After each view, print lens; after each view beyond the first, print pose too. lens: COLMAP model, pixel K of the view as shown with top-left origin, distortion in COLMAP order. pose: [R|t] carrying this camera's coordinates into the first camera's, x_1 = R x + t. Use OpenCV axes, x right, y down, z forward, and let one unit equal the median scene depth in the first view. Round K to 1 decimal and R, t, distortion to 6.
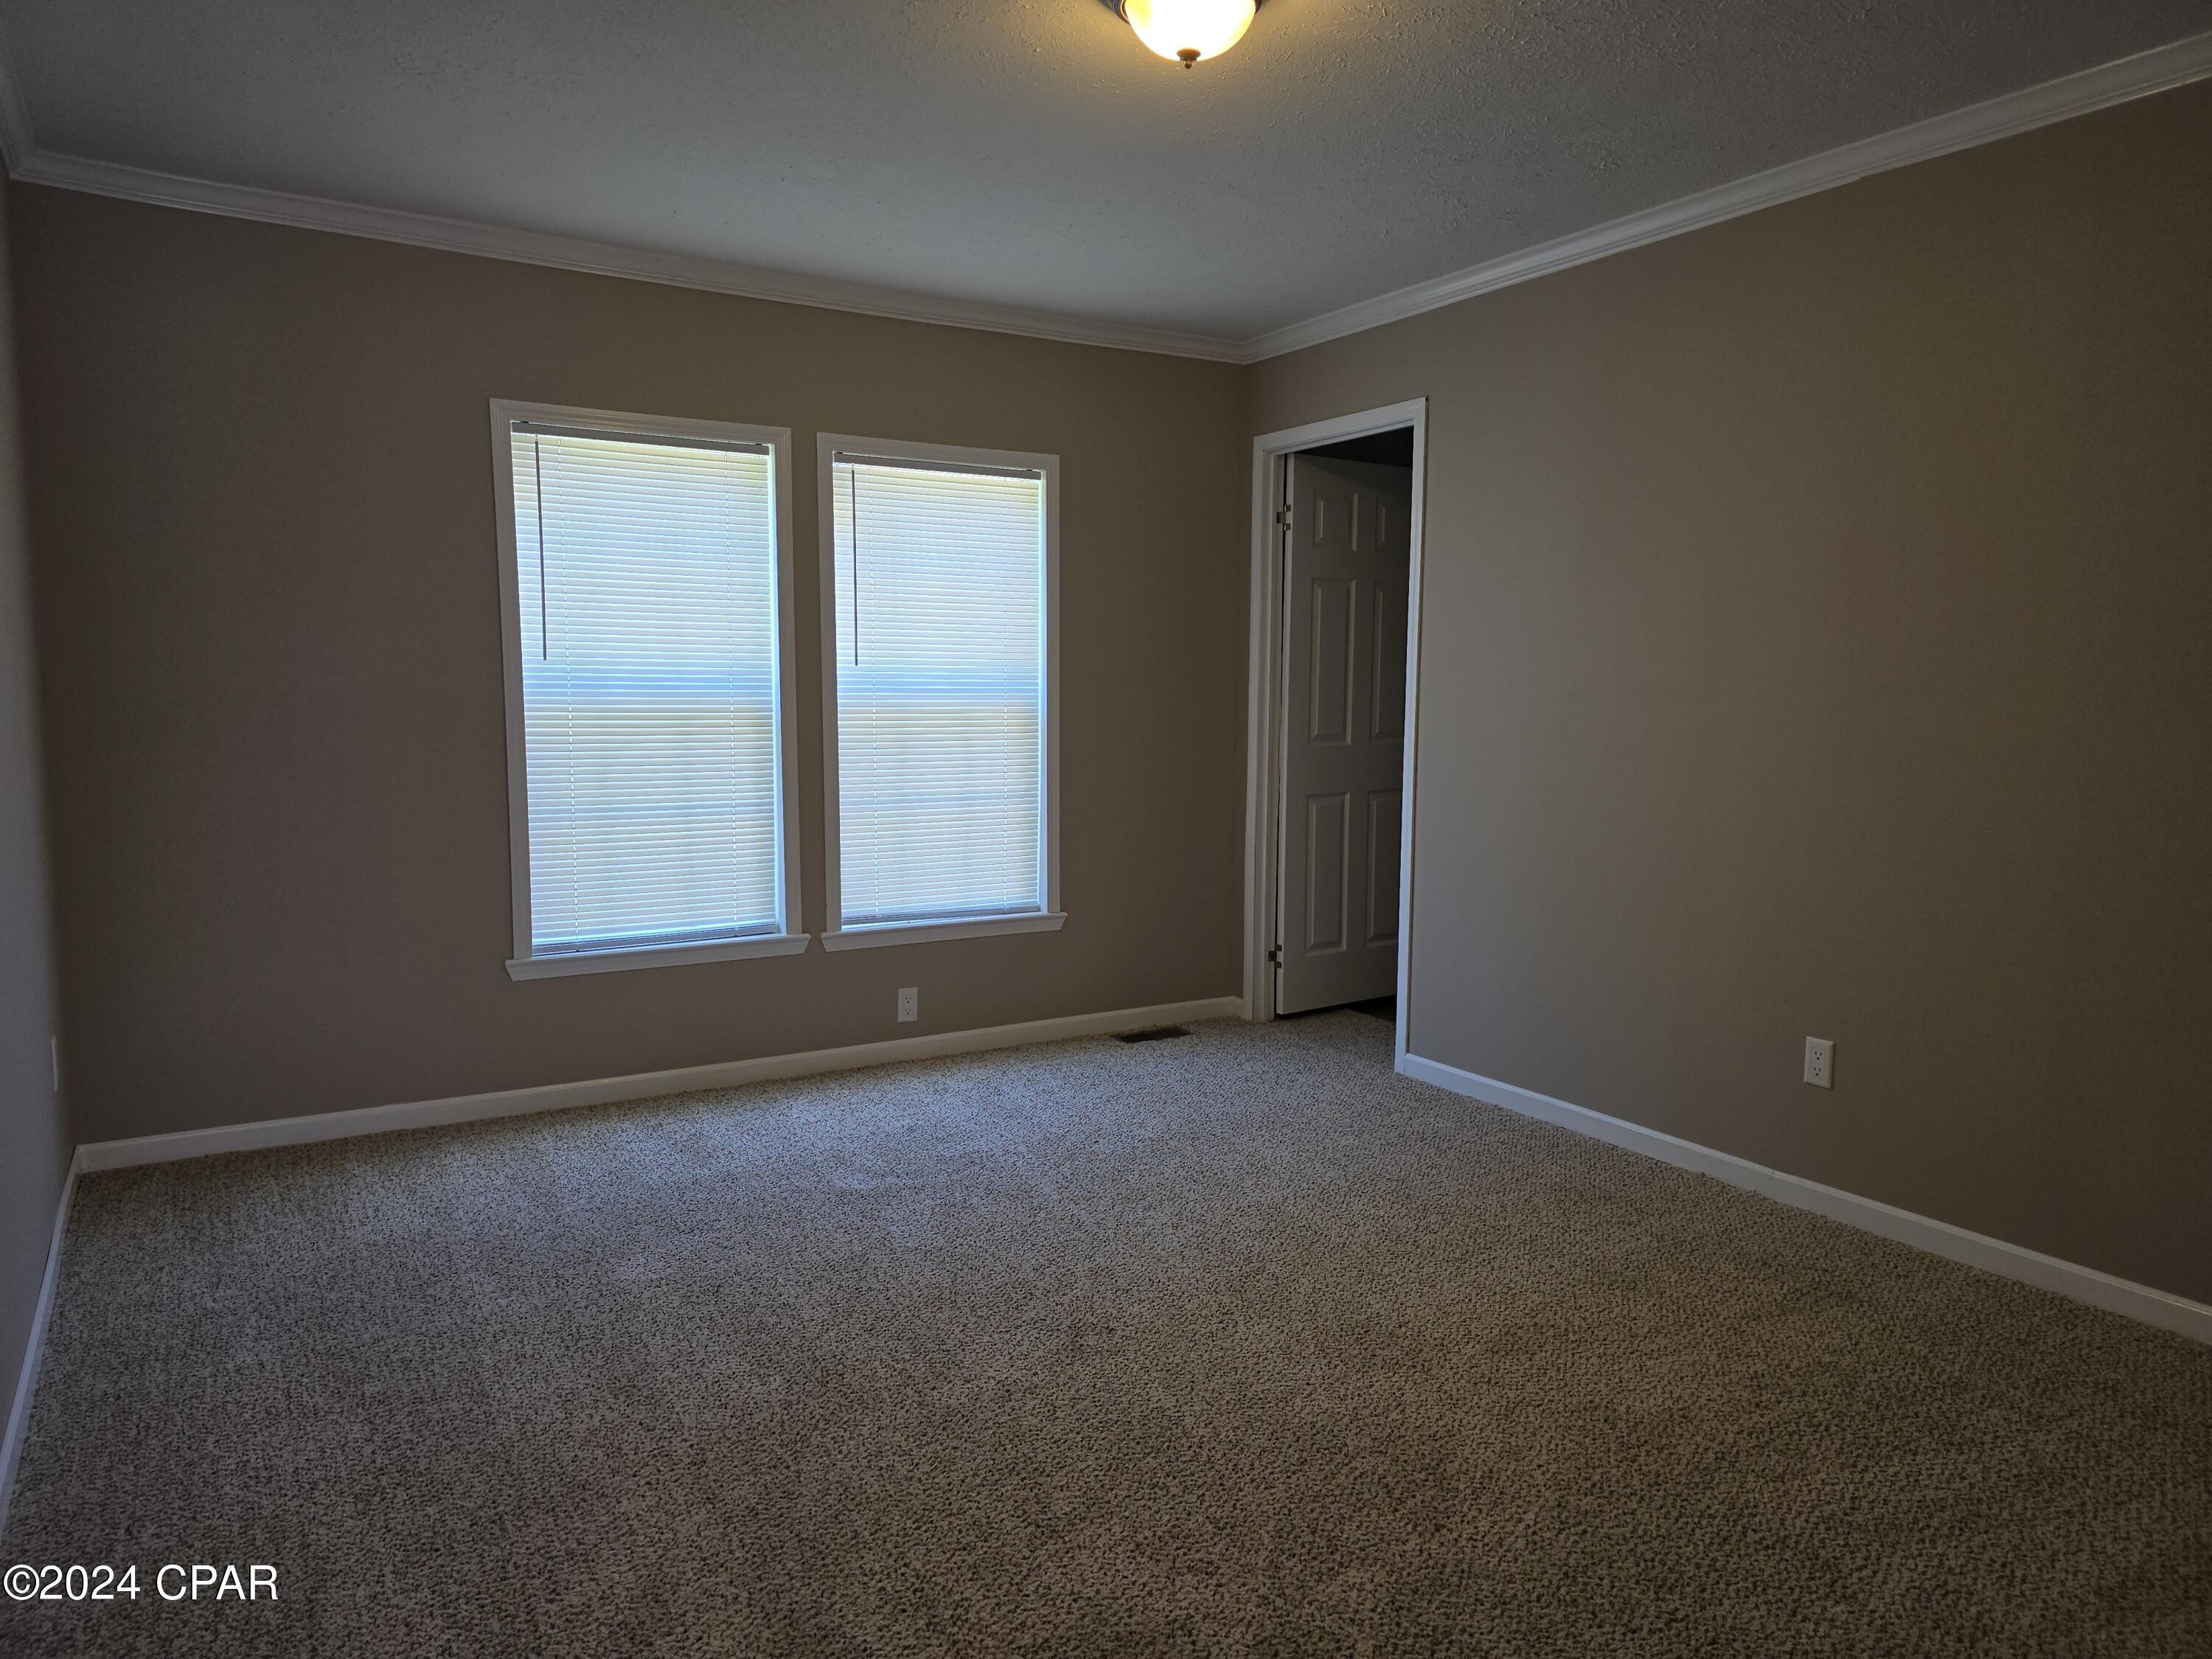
lens RADIAL K [[1456.7, 0, 1090.2], [0, 1456.7, 831.5], [0, 0, 1]] dist [0.059990, -0.089481]
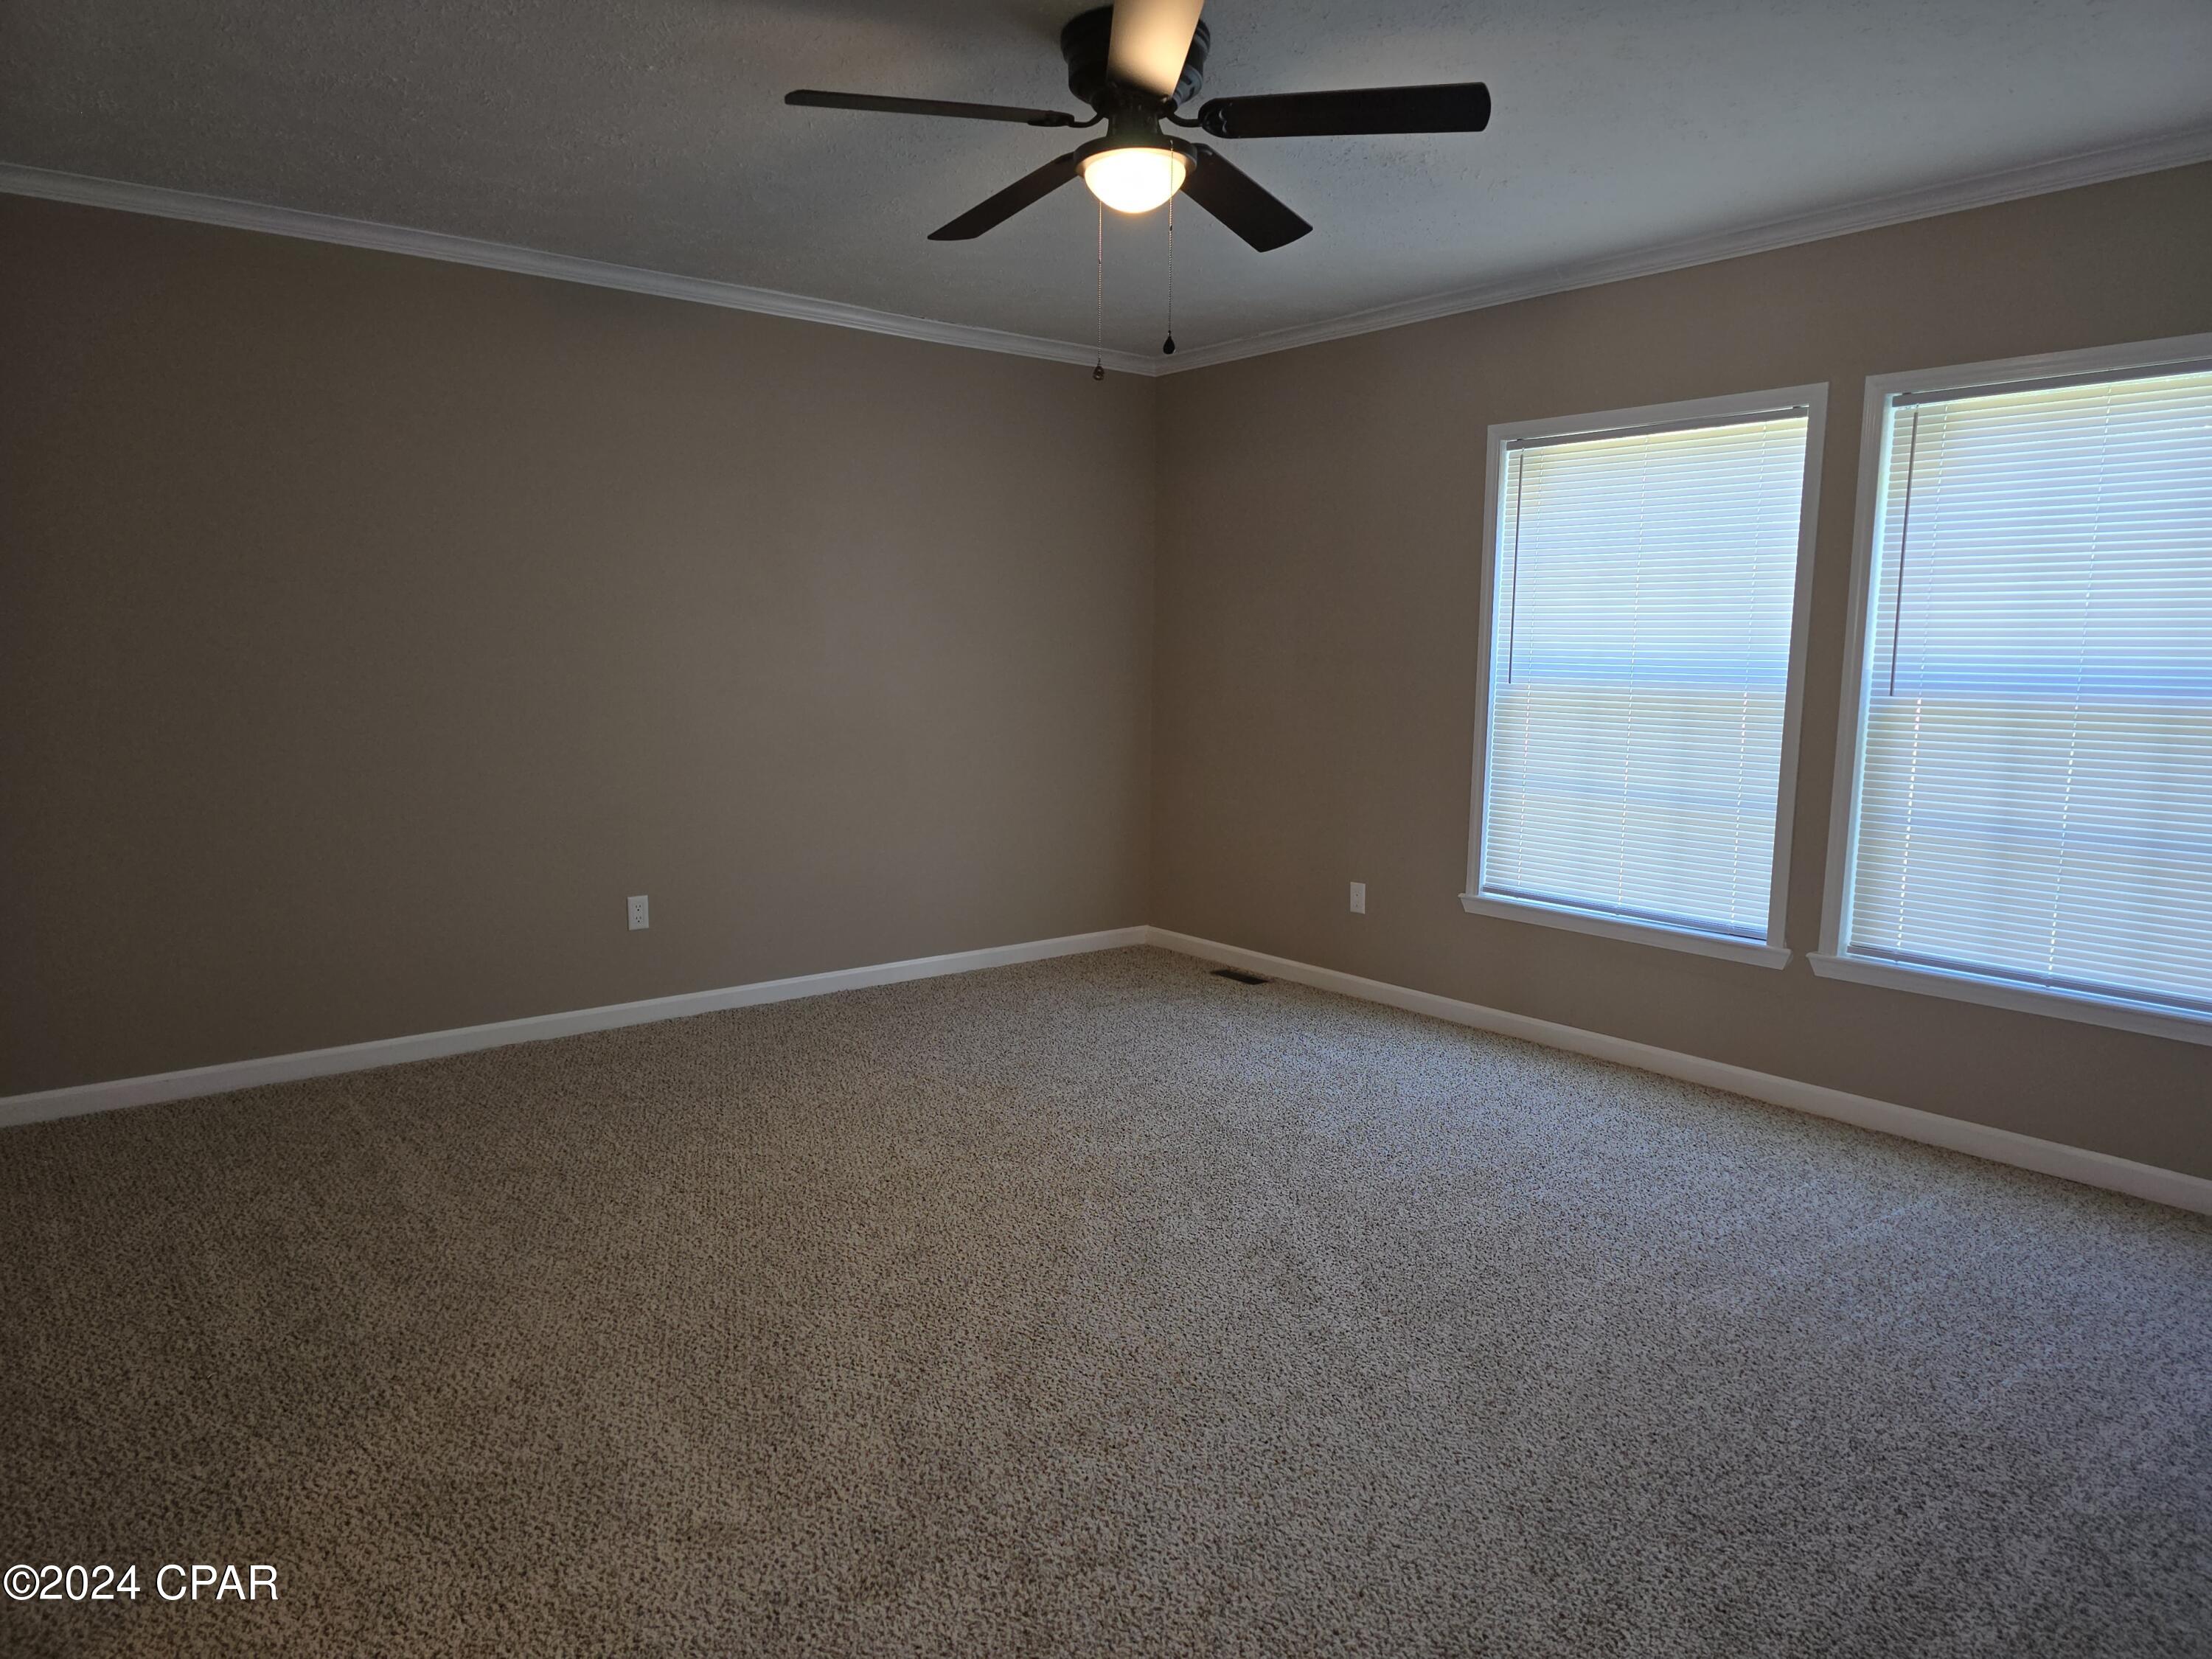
lens RADIAL K [[1456.7, 0, 1090.2], [0, 1456.7, 831.5], [0, 0, 1]] dist [0.059990, -0.089481]
pose [[0.122446, 0.126888, -0.984330, 0.659198], [-0.116163, 0.986809, 0.112758, -0.055321], [0.985654, 0.100536, 0.135571, 0.470594]]
